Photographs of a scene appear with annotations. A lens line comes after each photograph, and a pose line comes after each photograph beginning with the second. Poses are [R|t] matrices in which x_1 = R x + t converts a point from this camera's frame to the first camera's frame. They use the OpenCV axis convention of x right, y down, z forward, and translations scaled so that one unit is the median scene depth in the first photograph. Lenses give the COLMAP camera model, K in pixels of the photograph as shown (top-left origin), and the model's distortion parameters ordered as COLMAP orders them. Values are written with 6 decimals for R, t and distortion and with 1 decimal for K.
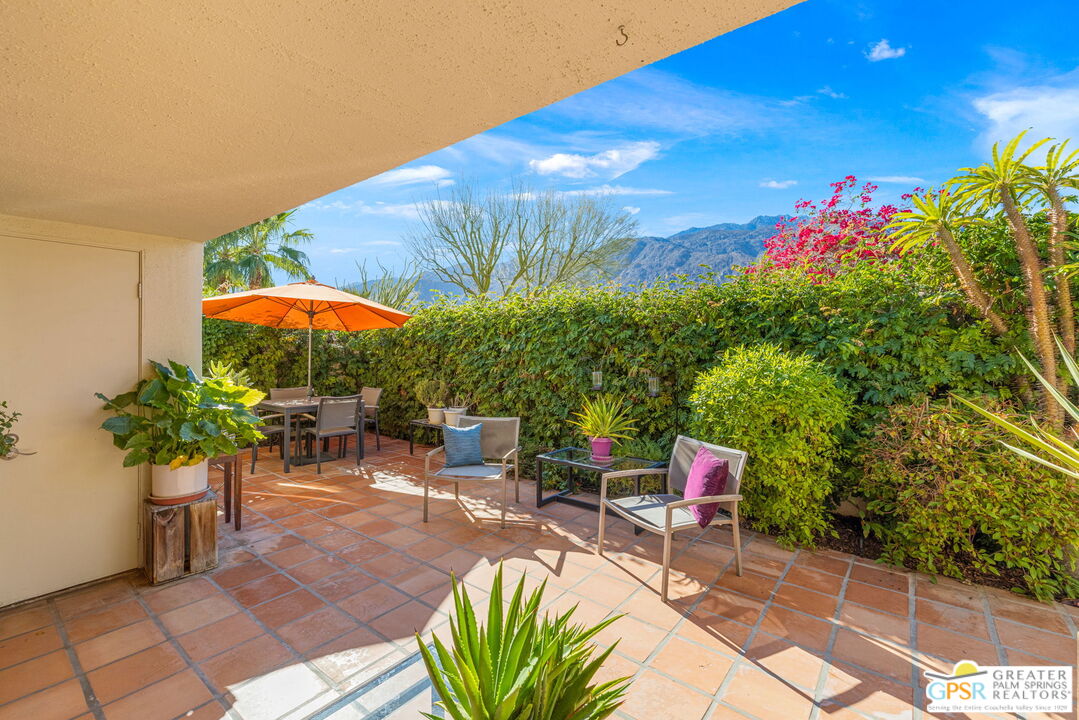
lens RADIAL K [[466.9, 0, 538.3], [0, 466.9, 348.2], [0, 0, 1]] dist [-0.000012, -0.000223]
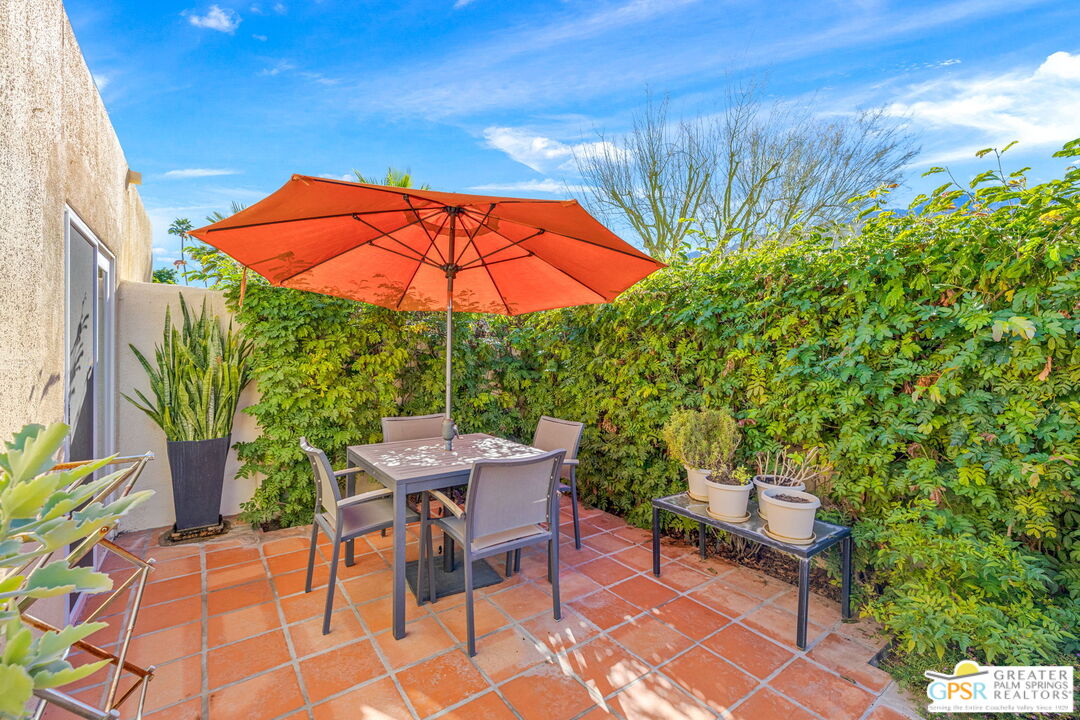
lens RADIAL K [[455.1, 0, 540.0], [0, 455.1, 360.0], [0, 0, 1]] dist [0.000052, -0.000003]
pose [[0.966672, 0.000658, -0.256017, -0.227772], [0.003019, 0.999898, 0.013966, 0.011151], [0.256000, -0.014273, 0.966571, 0.466702]]
